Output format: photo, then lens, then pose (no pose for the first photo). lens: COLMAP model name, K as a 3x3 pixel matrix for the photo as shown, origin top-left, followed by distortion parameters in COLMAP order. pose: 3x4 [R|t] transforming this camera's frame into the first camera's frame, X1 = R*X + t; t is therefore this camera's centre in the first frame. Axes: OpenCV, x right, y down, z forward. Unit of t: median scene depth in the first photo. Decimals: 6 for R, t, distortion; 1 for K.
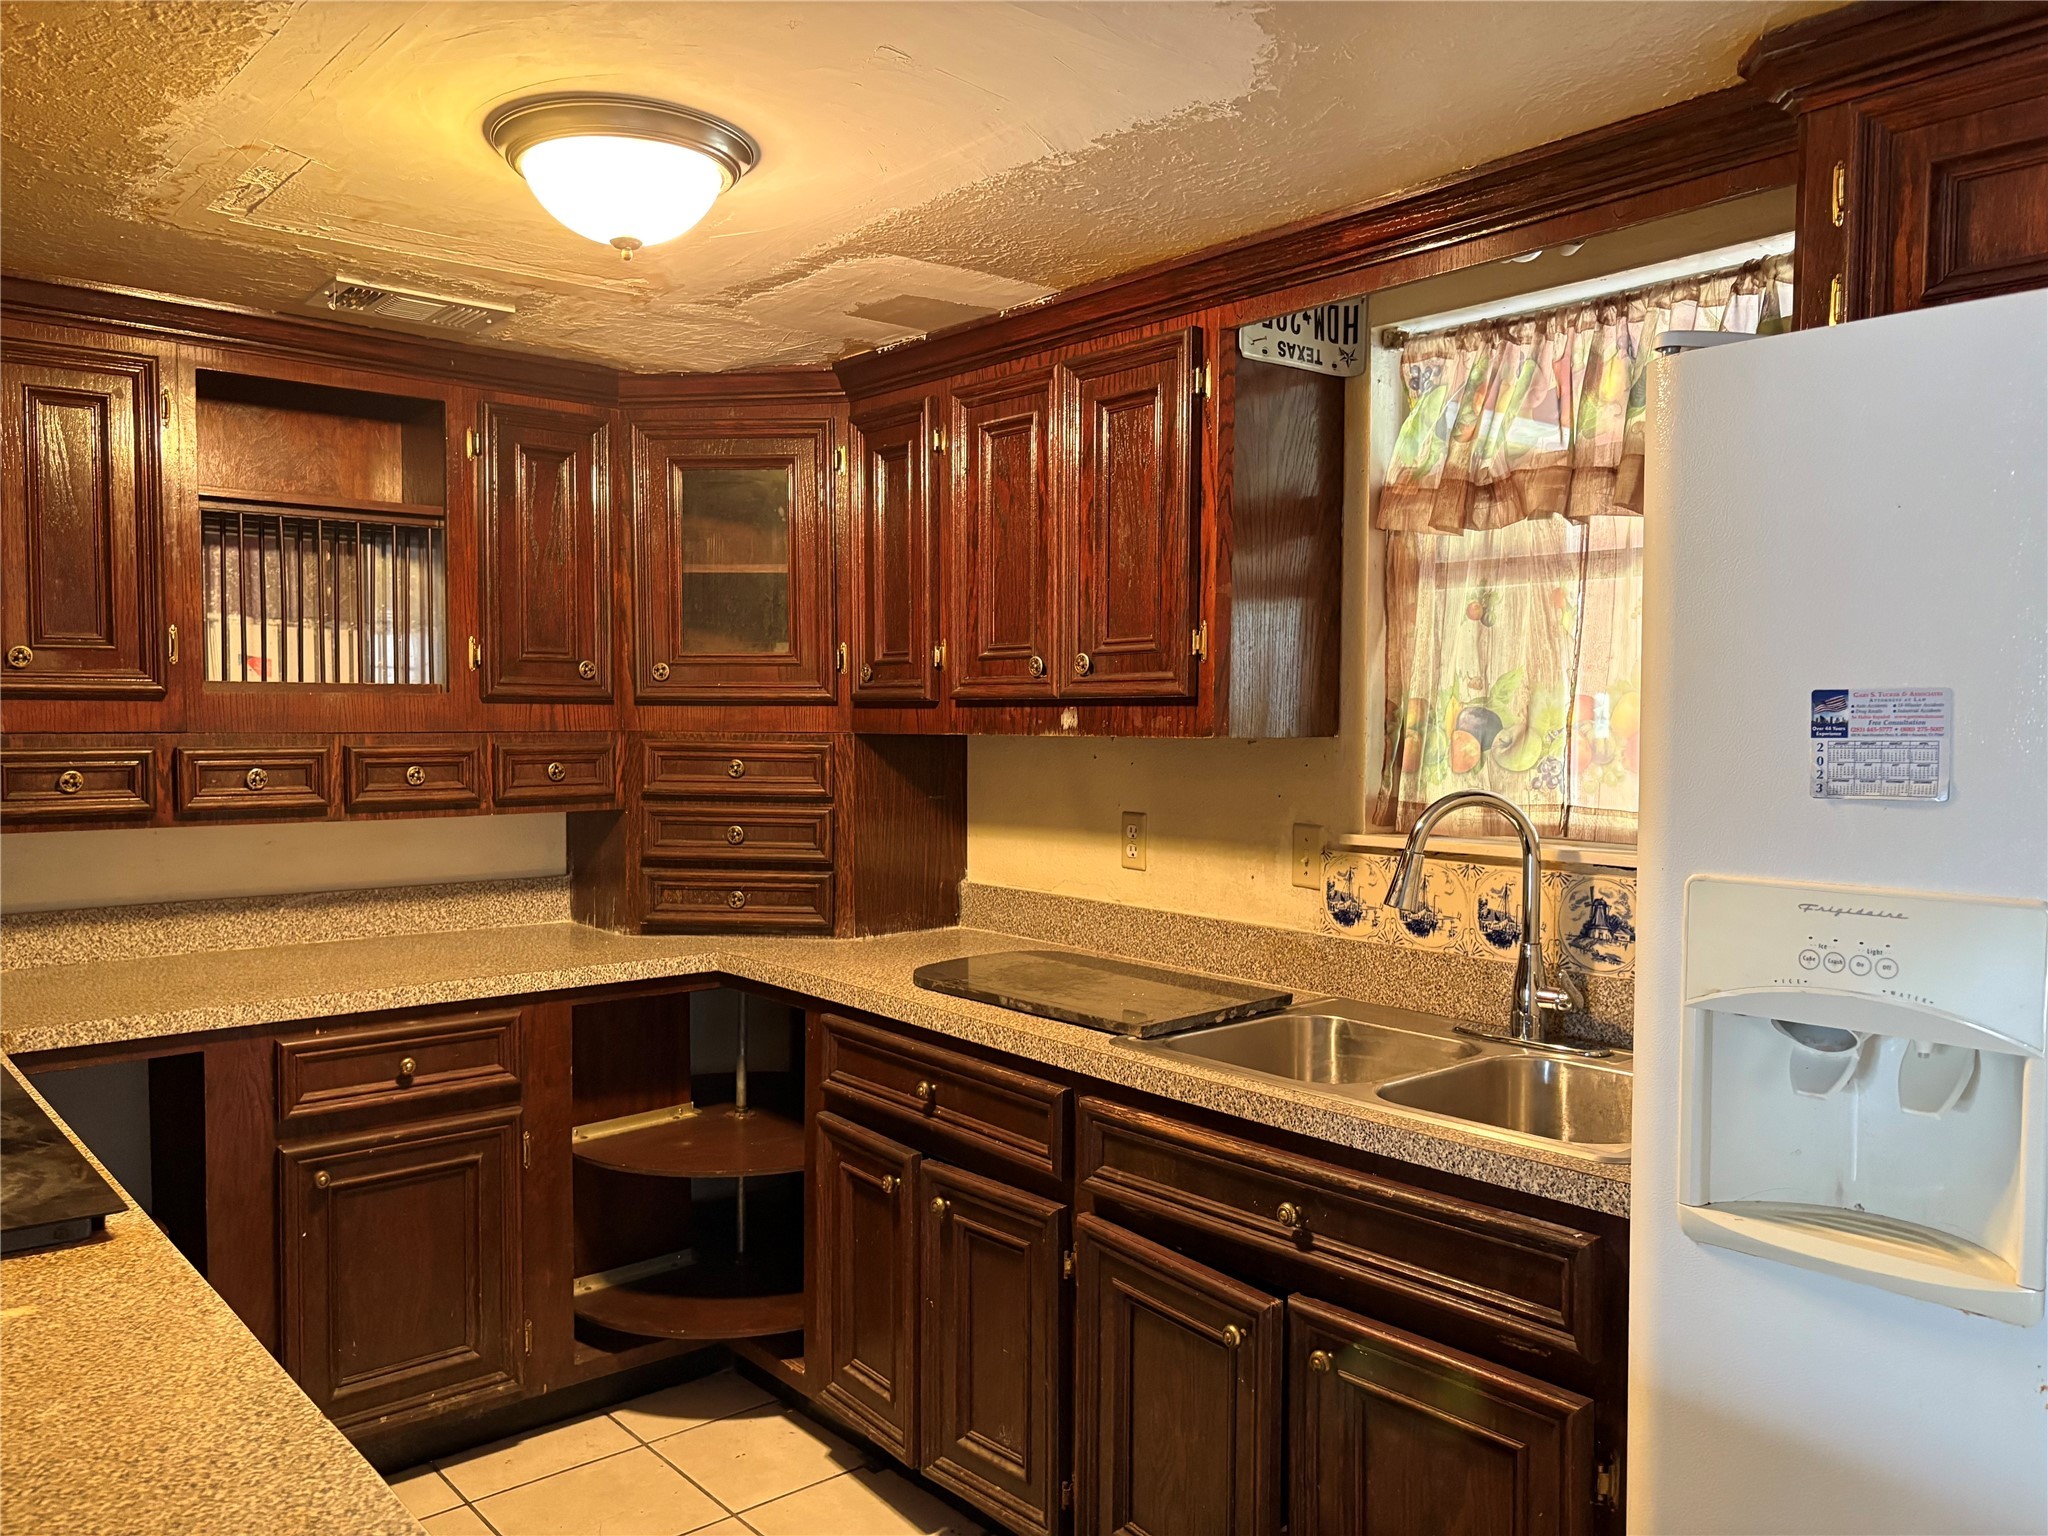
lens RADIAL K [[1564.4, 0, 1001.8], [0, 1564.4, 793.7], [0, 0, 1]] dist [0.049108, -0.055020]
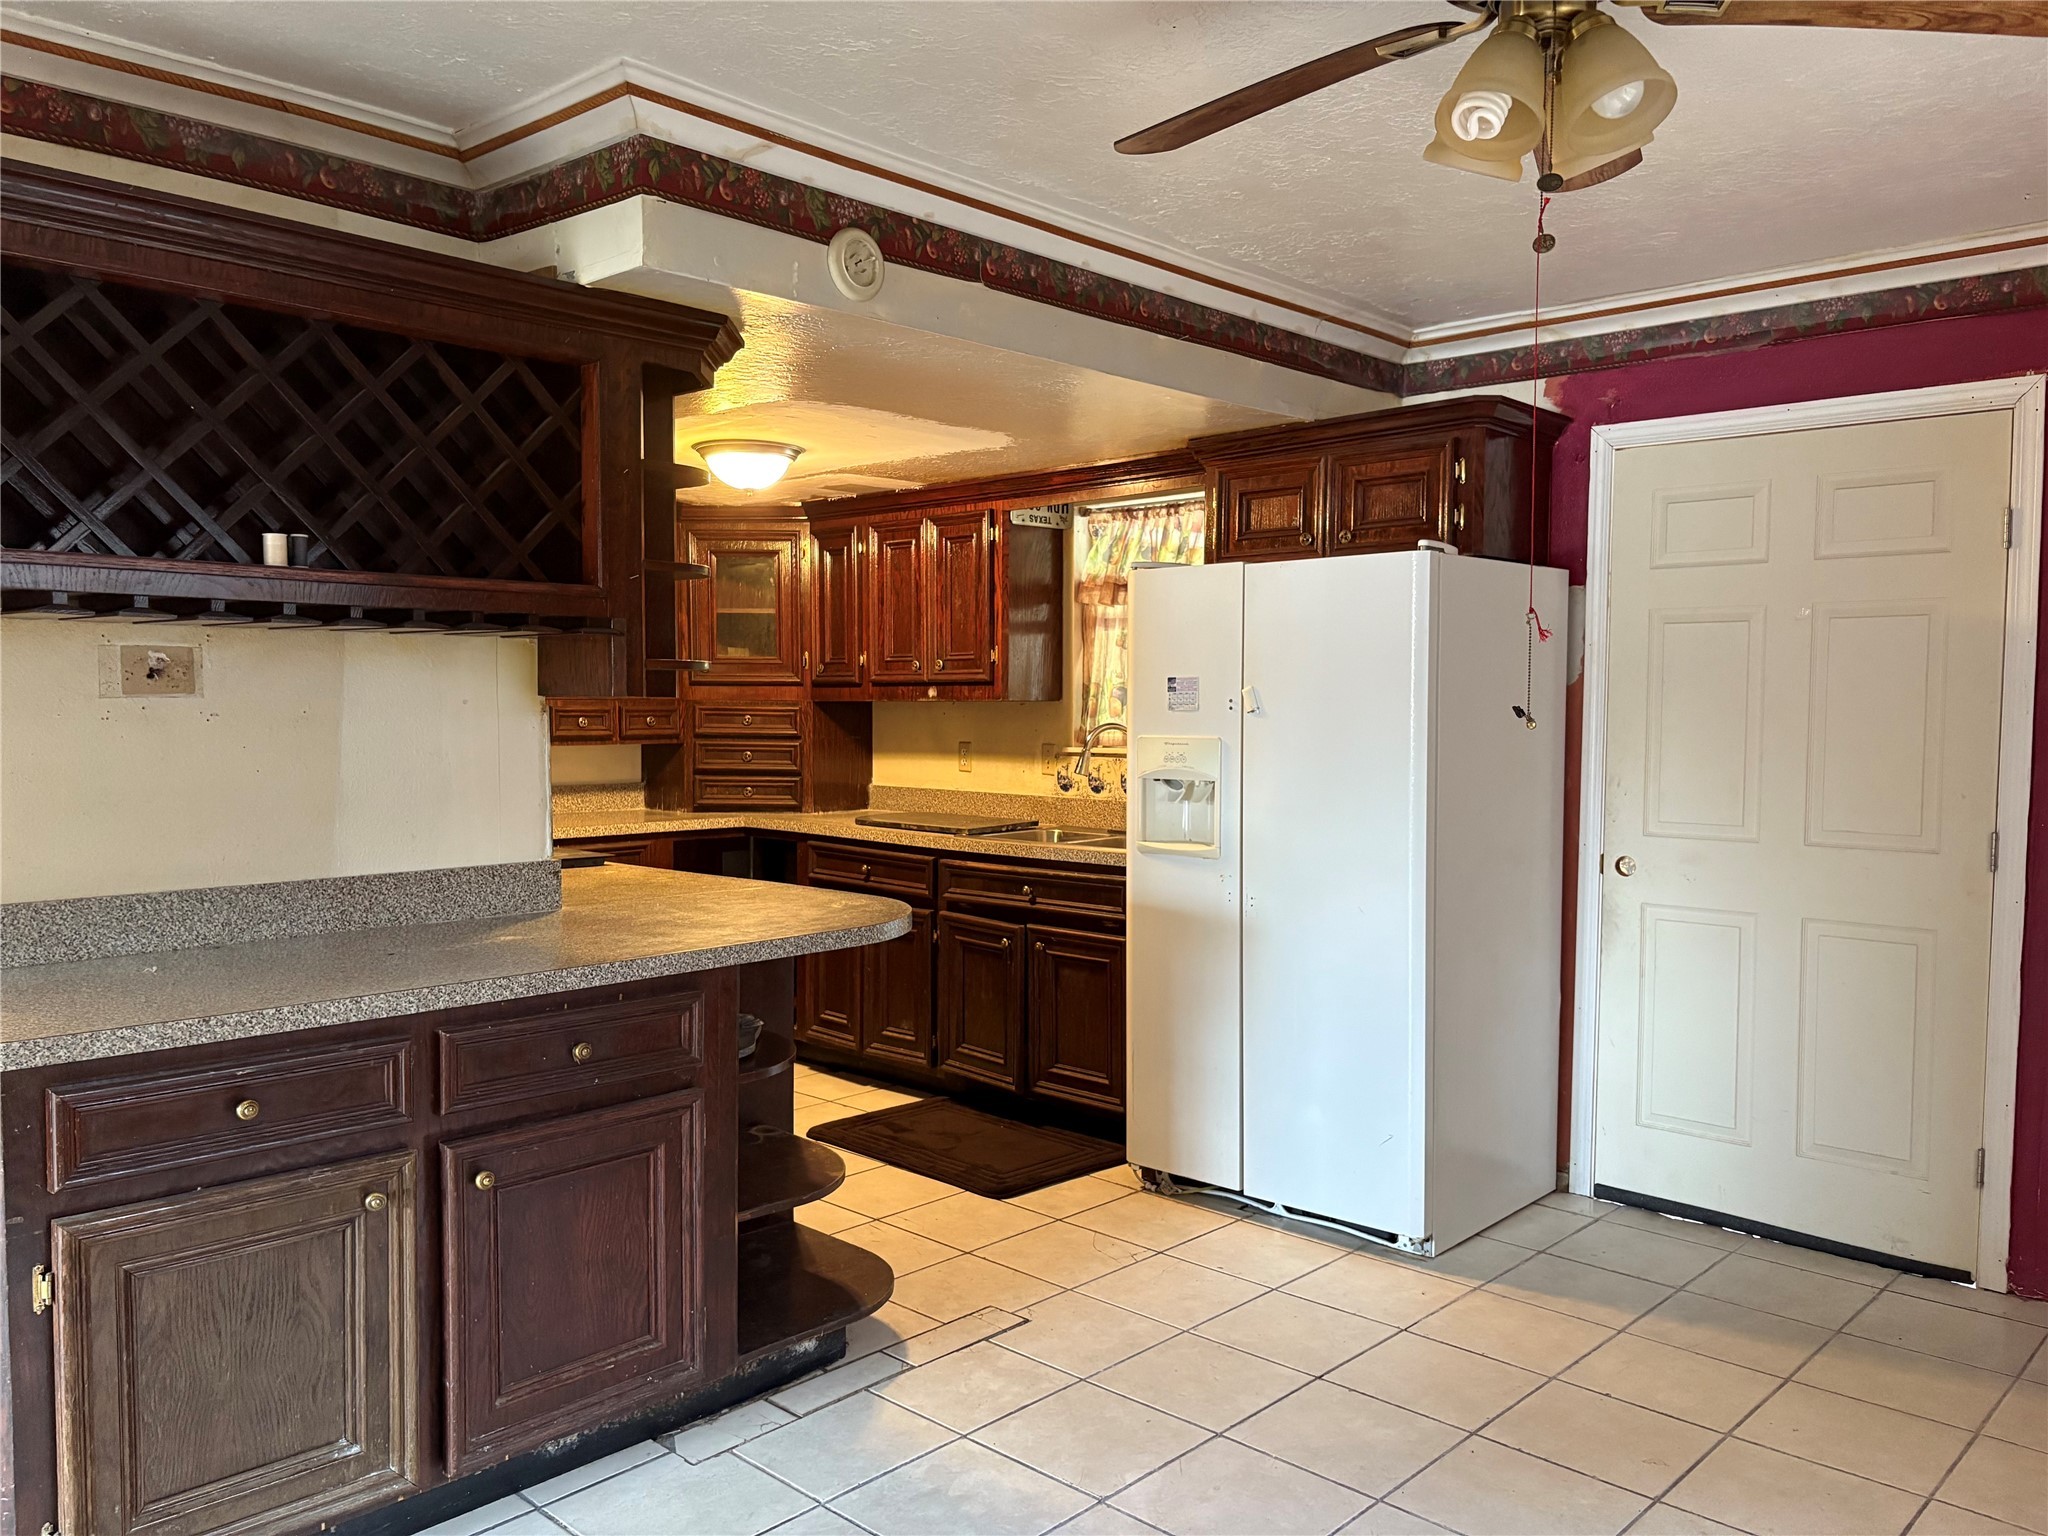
lens RADIAL K [[1564.4, 0, 1032.7], [0, 1564.4, 790.9], [0, 0, 1]] dist [0.049108, -0.055020]
pose [[0.992239, -0.006268, 0.124190, -0.076512], [0.005787, 0.999974, 0.004230, 0.069308], [-0.124213, -0.003479, 0.992249, -0.981908]]
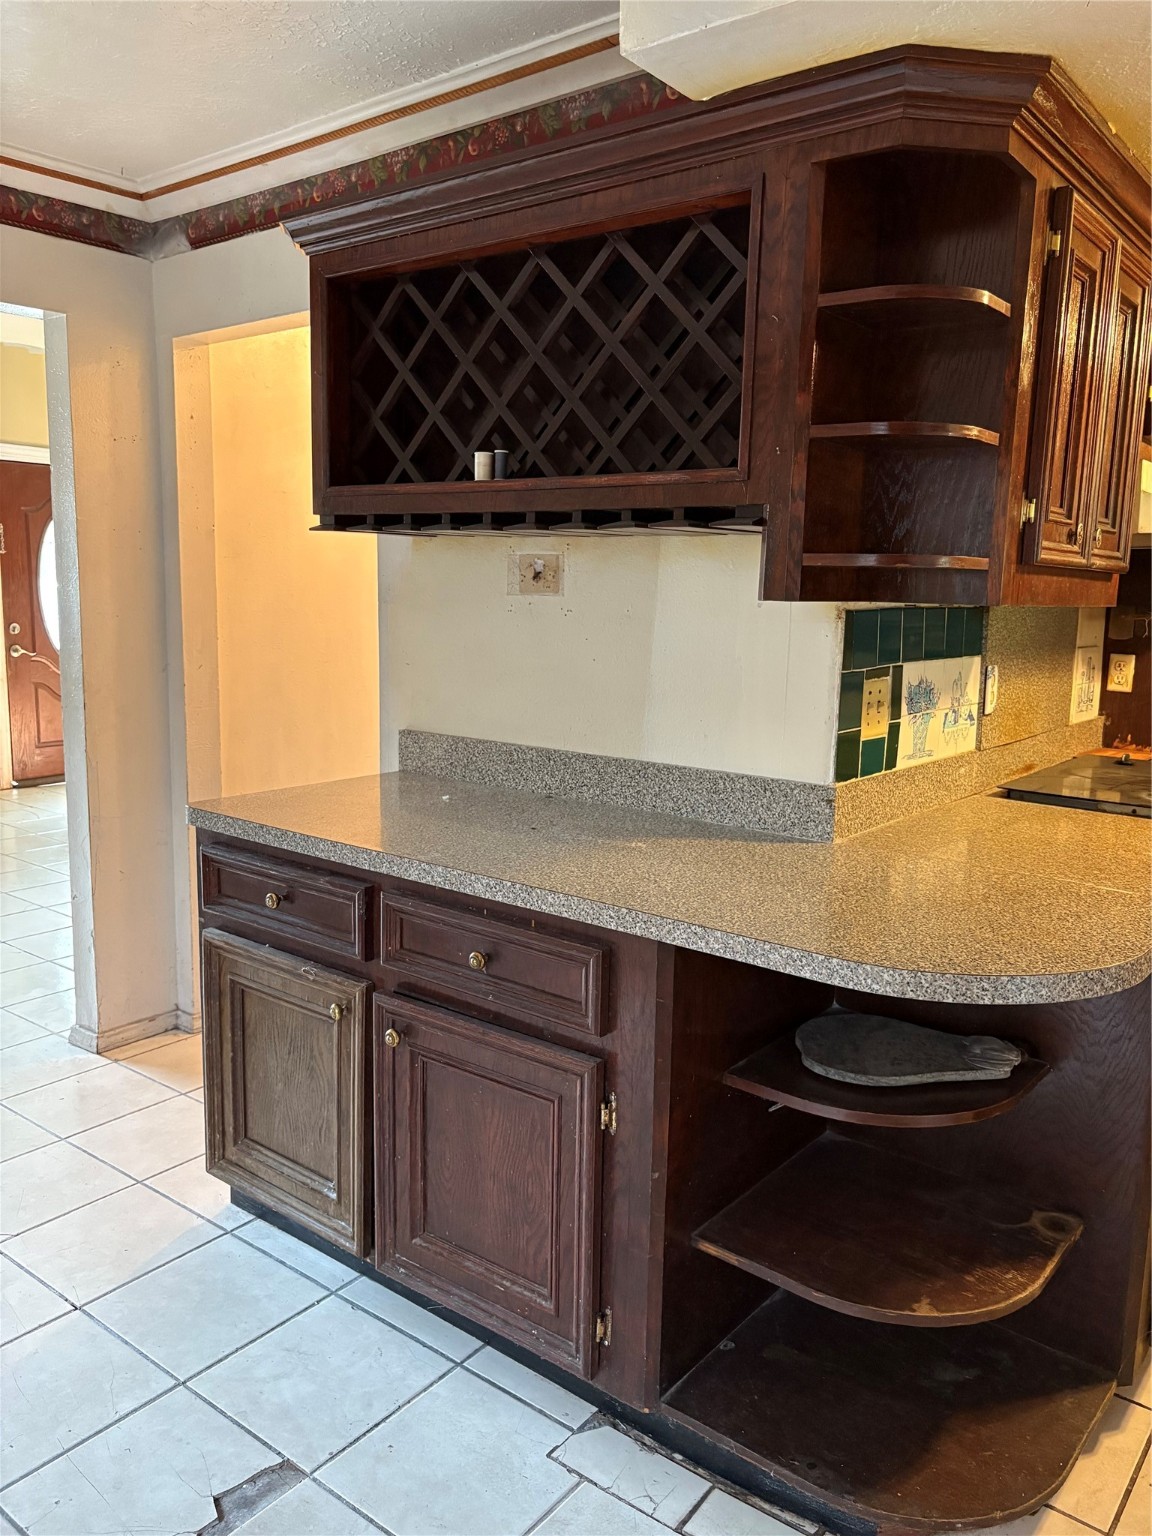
lens RADIAL K [[1173.3, 0, 582.7], [0, 1173.3, 776.1], [0, 0, 1]] dist [0.049108, -0.055020]
pose [[0.210831, 0.157976, -0.964673, 0.416968], [-0.077463, 0.986452, 0.144613, 0.018456], [0.974448, 0.044238, 0.220212, -0.136574]]
